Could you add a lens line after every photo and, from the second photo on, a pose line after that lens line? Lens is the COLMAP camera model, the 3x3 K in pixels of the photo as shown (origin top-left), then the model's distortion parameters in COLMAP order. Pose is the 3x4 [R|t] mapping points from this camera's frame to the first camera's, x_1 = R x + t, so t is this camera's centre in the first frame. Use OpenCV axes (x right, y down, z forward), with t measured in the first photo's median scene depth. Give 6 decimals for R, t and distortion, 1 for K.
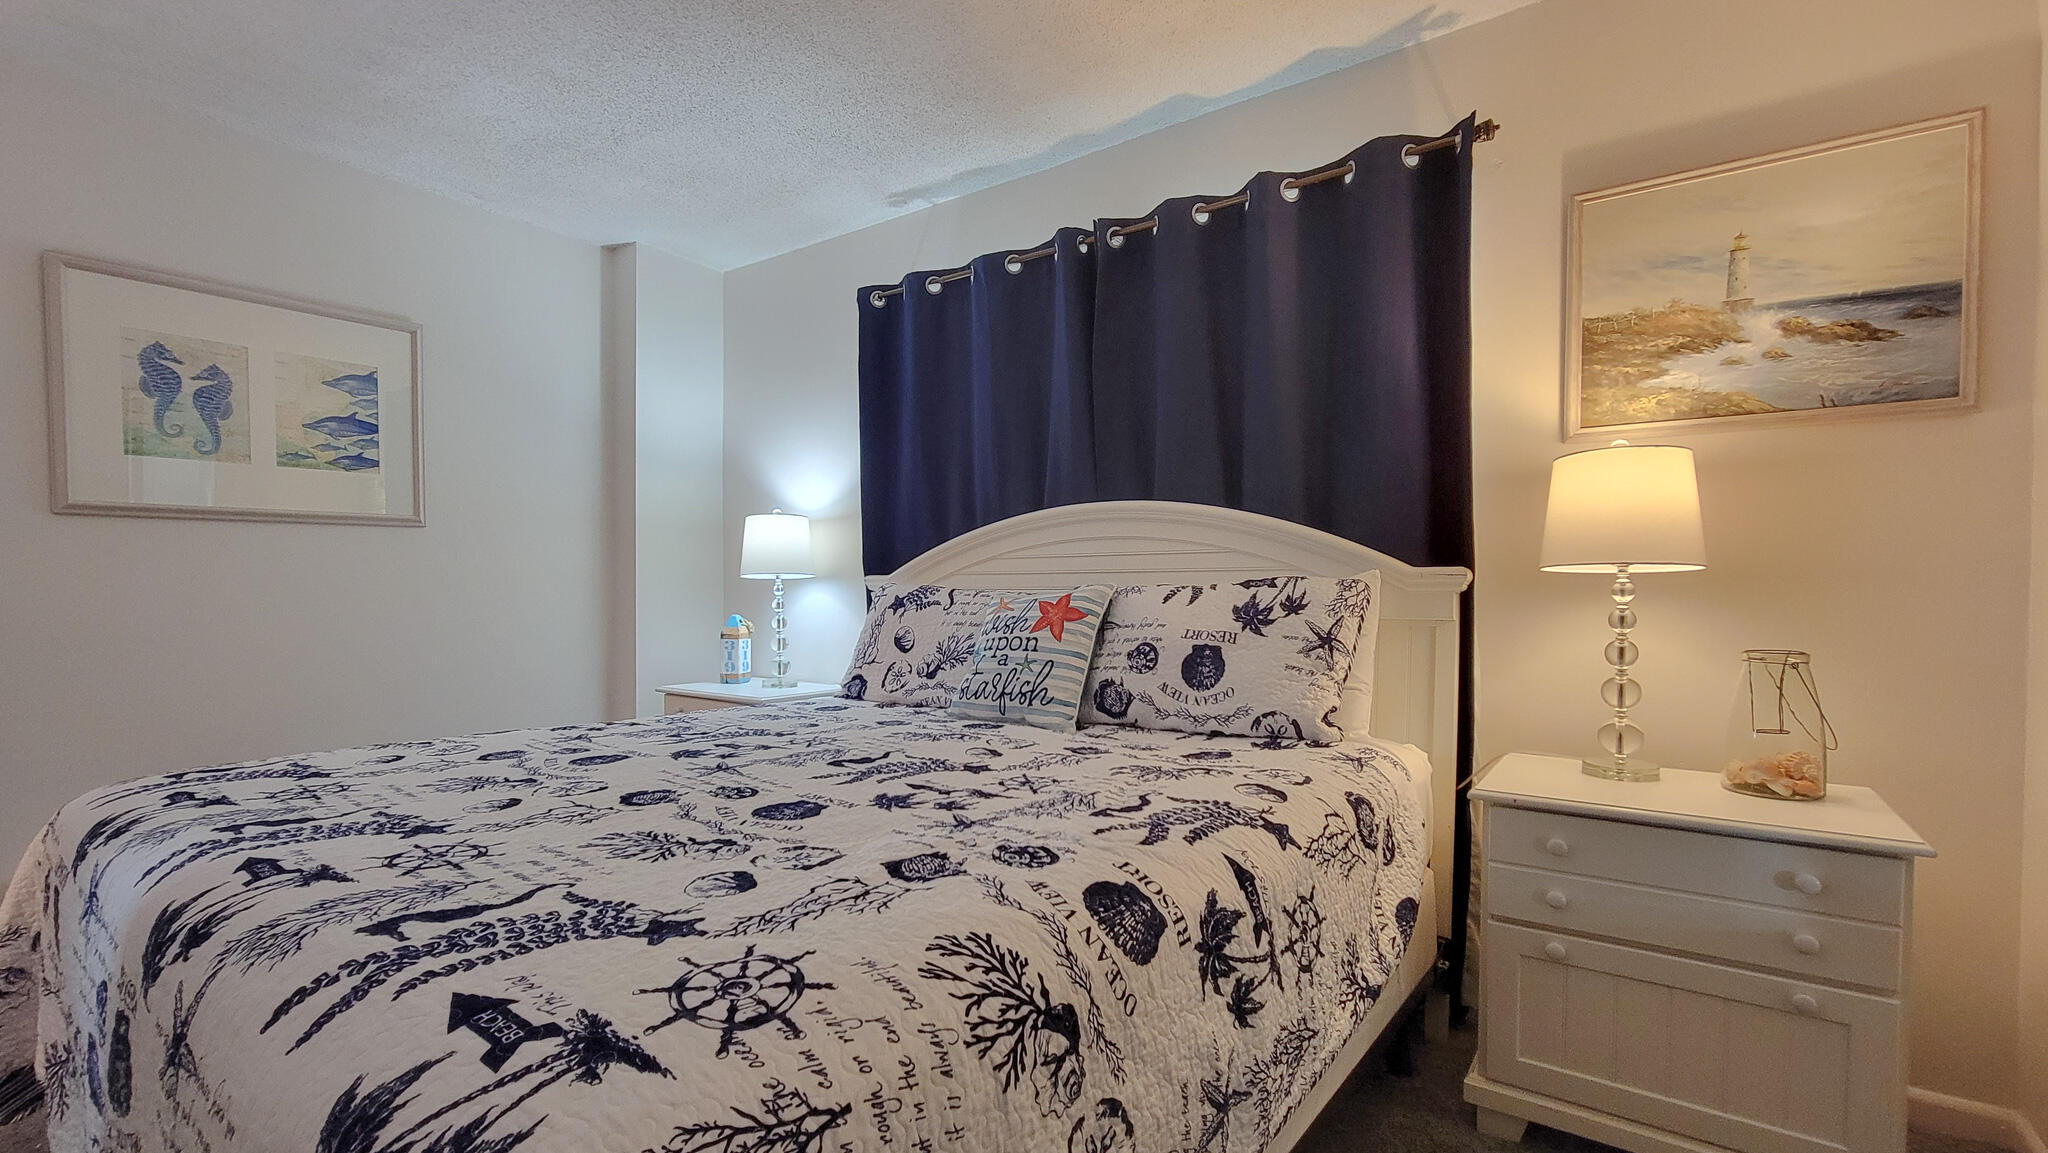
lens RADIAL K [[842.2, 0, 1040.5], [0, 842.2, 580.0], [0, 0, 1]] dist [-0.003204, -0.001615]
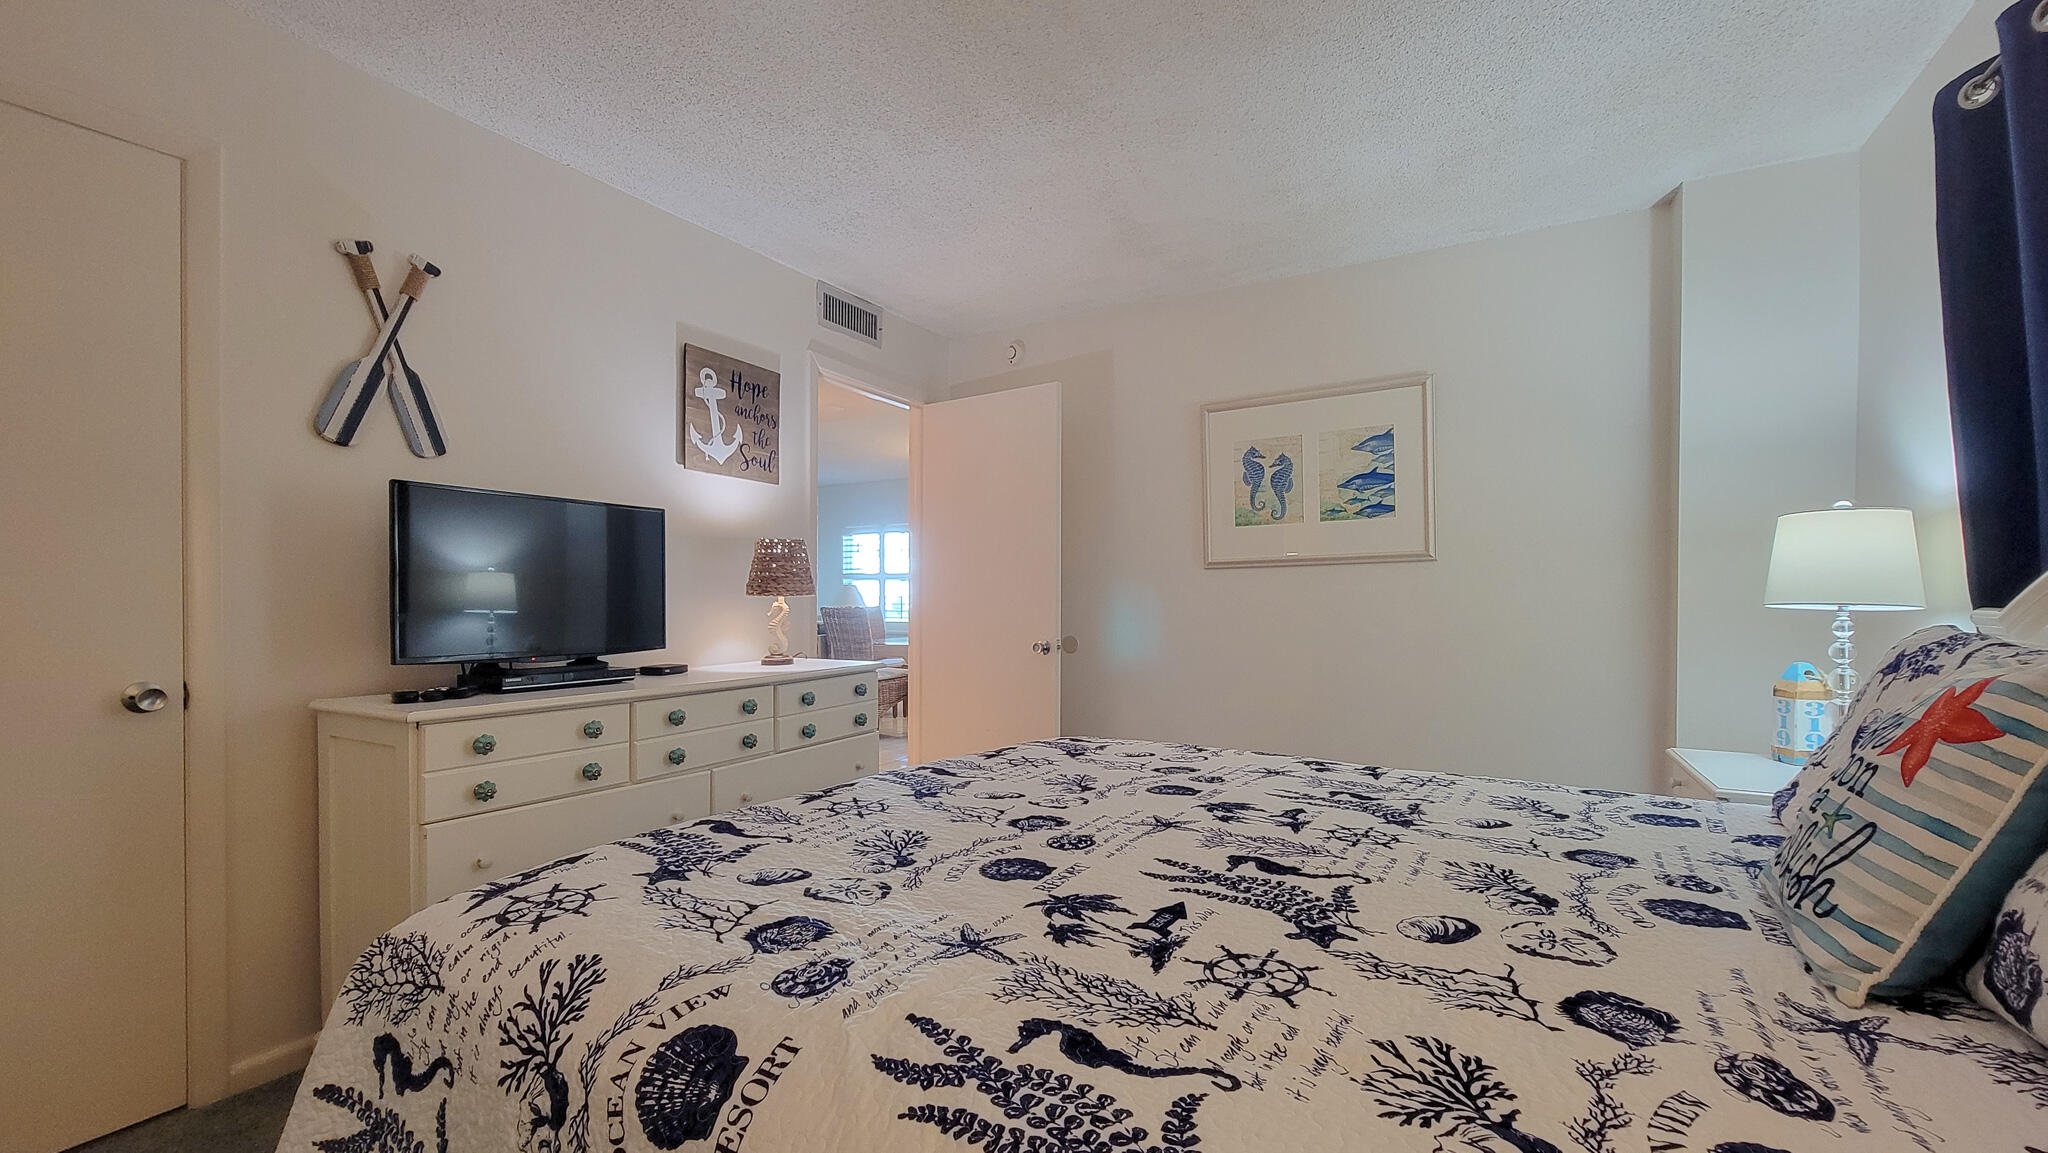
lens RADIAL K [[842.2, 0, 1039.1], [0, 842.2, 593.2], [0, 0, 1]] dist [-0.003204, -0.001615]
pose [[0.116333, -0.008259, -0.993176, 0.700377], [0.008878, 0.999934, -0.007276, -0.044806], [0.993171, -0.007971, 0.116399, 0.919450]]
